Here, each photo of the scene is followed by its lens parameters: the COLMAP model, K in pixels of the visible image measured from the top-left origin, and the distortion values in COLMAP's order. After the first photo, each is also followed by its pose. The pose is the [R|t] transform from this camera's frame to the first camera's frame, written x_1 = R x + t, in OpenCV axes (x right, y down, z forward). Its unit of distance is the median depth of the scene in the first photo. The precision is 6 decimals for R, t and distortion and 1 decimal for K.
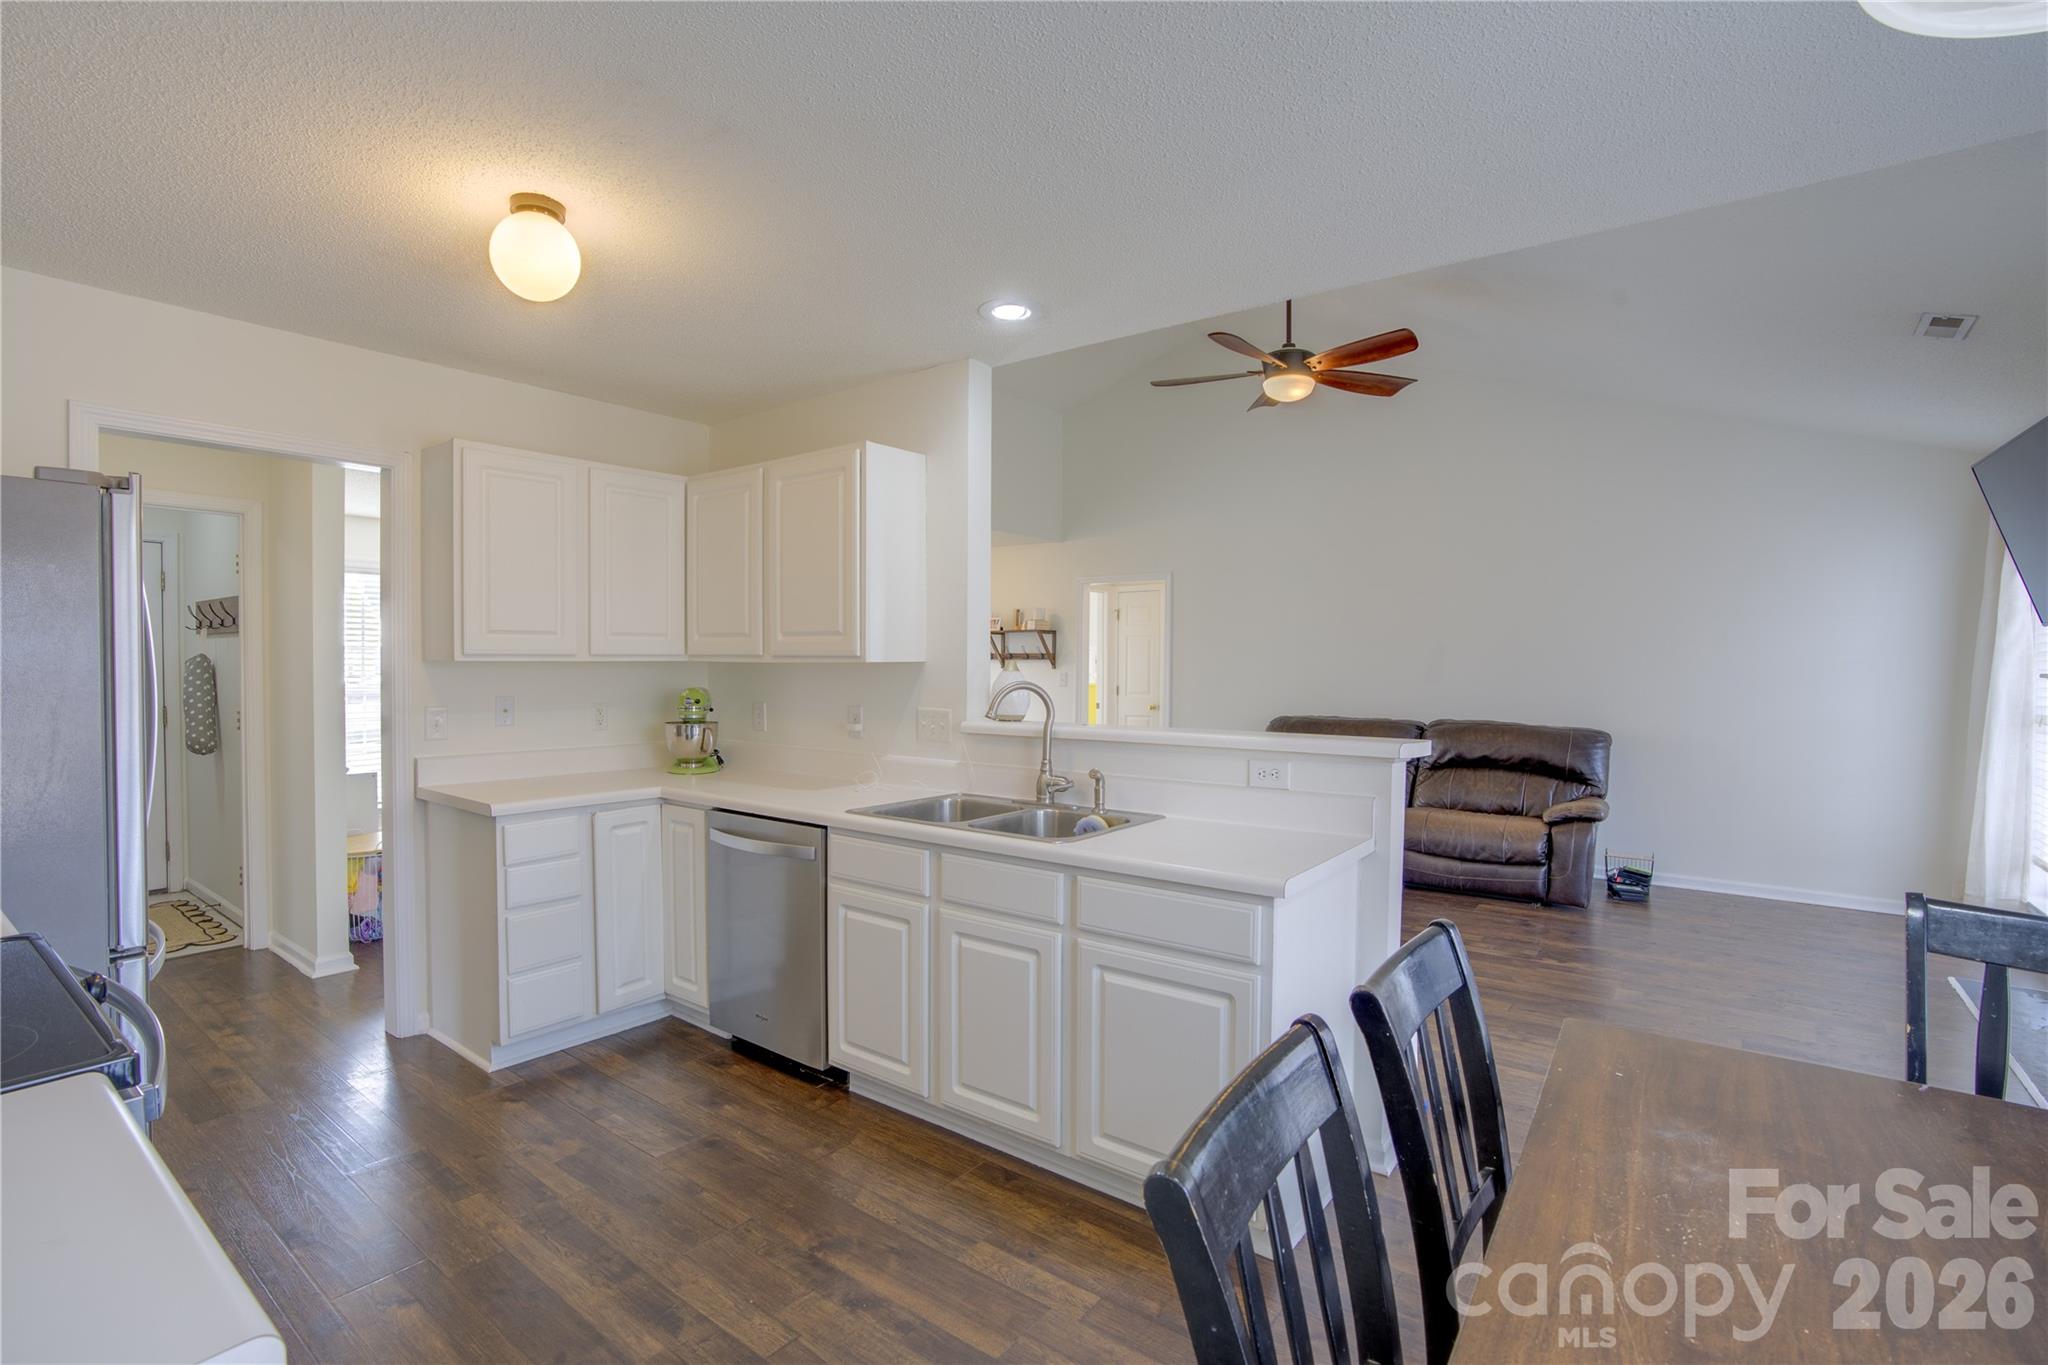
lens RADIAL K [[961.2, 0, 1014.8], [0, 961.2, 680.8], [0, 0, 1]] dist [-0.001463, 0.000190]
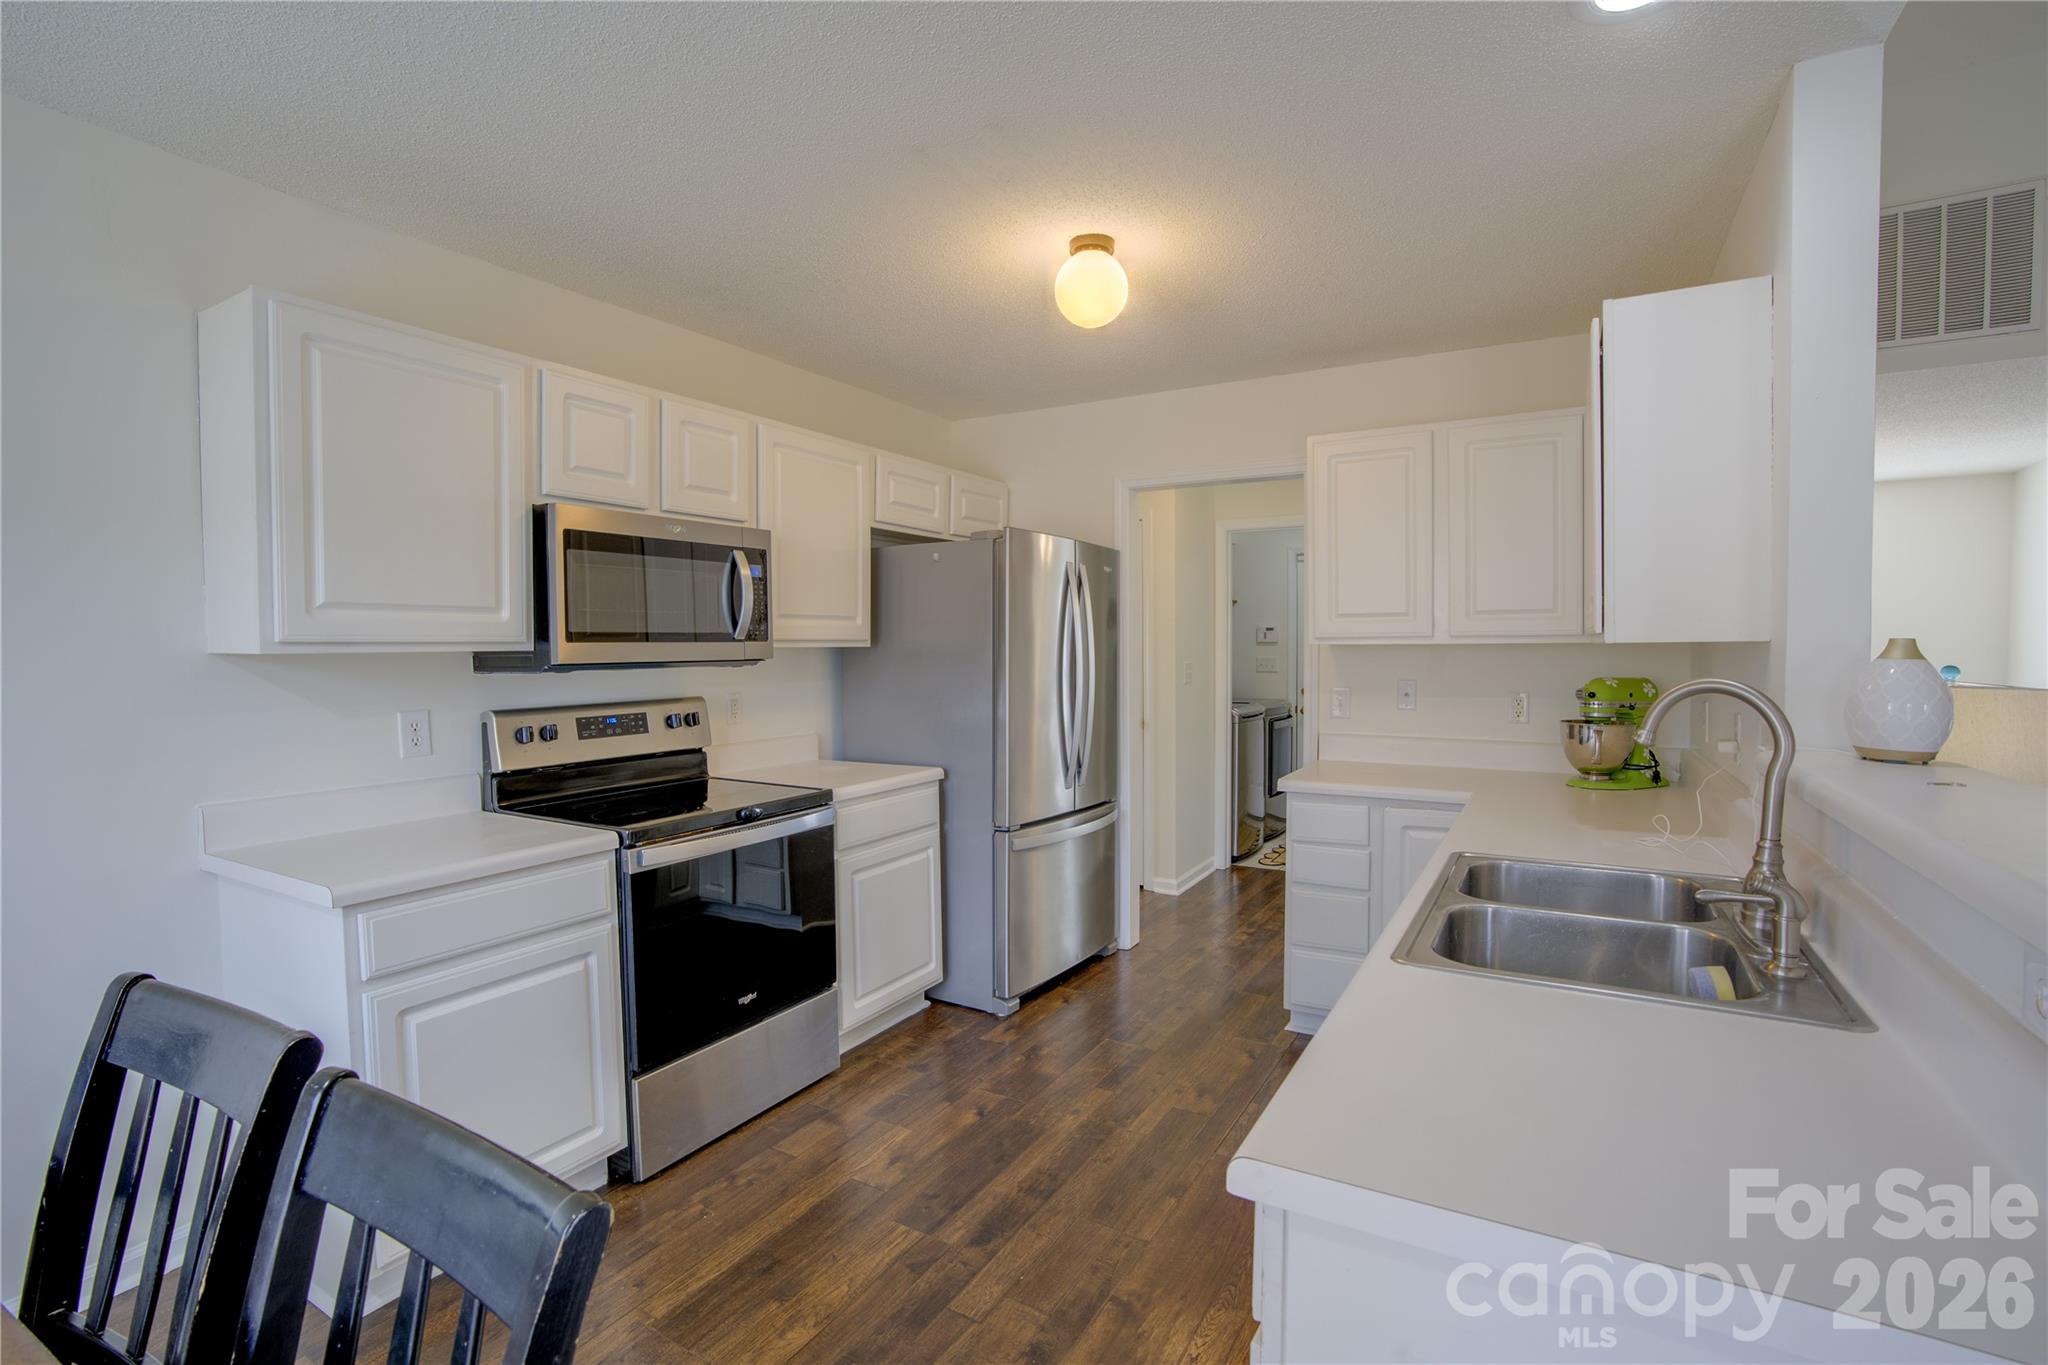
lens RADIAL K [[961.2, 0, 1014.8], [0, 961.2, 680.8], [0, 0, 1]] dist [-0.001463, 0.000190]
pose [[0.143740, 0.030123, -0.989157, 0.437634], [-0.013427, 0.999504, 0.028487, -0.007301], [0.989524, 0.009187, 0.144073, 0.518581]]
